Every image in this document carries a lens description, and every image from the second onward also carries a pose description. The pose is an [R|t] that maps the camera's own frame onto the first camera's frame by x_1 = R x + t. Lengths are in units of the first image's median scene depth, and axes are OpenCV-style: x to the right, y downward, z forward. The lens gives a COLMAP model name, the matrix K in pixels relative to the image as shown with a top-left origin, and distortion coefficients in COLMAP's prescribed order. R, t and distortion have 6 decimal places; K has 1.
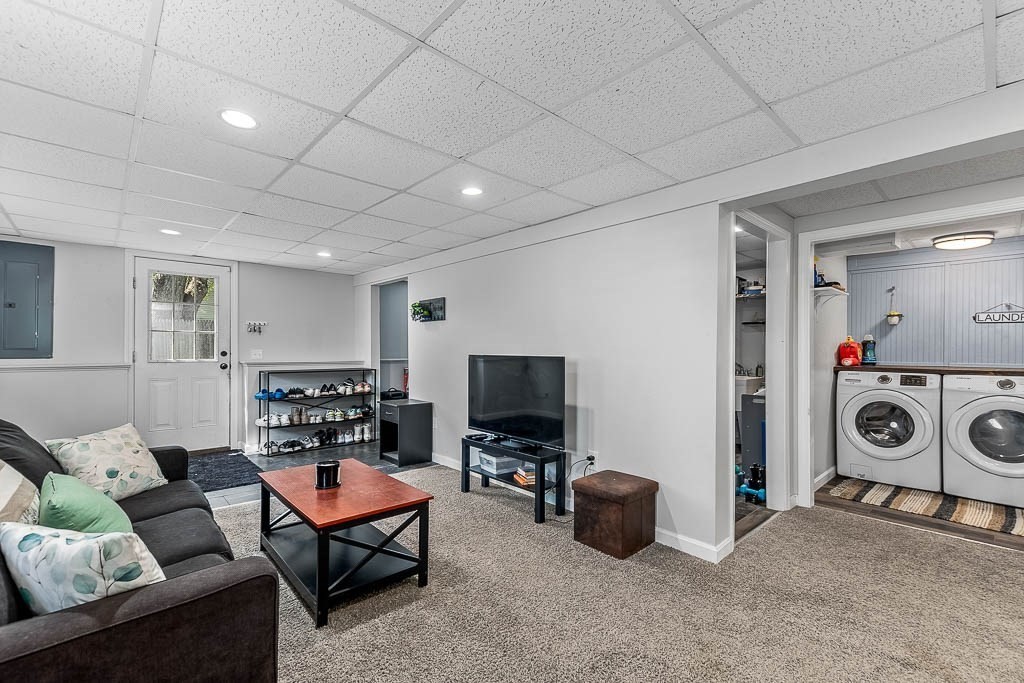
lens RADIAL K [[442.9, 0, 513.8], [0, 442.9, 345.4], [0, 0, 1]] dist [0.008923, -0.000328]
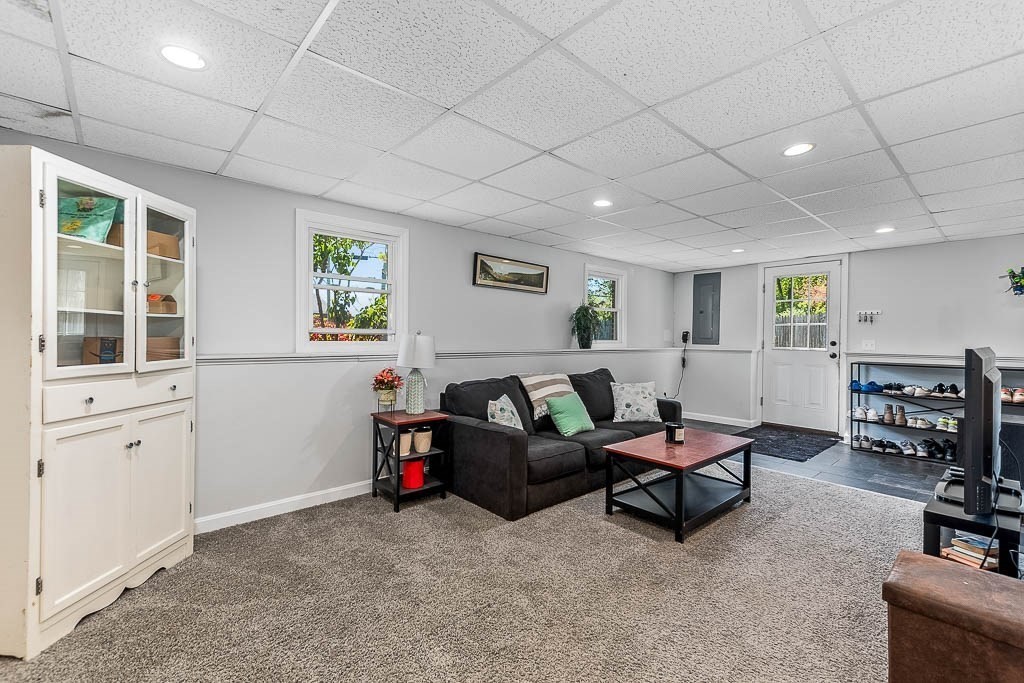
lens RADIAL K [[442.9, 0, 513.8], [0, 442.9, 345.4], [0, 0, 1]] dist [0.008923, -0.000328]
pose [[-0.026342, 0.016062, -0.999524, 0.425859], [0.001622, 0.999870, 0.016024, 0.005172], [0.999652, -0.001199, -0.026365, 0.268190]]
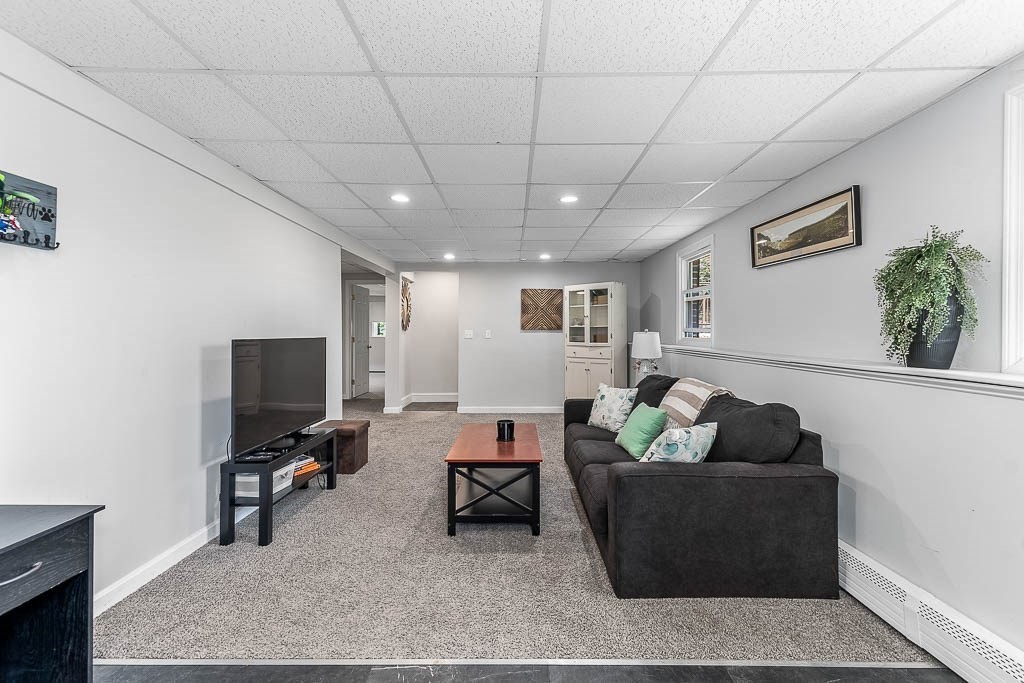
lens RADIAL K [[442.9, 0, 513.8], [0, 442.9, 345.4], [0, 0, 1]] dist [0.008923, -0.000328]
pose [[-0.729957, -0.022895, 0.683109, -0.625257], [-0.010047, 0.999690, 0.022769, 0.008397], [-0.683419, 0.009757, -0.729961, 0.920002]]
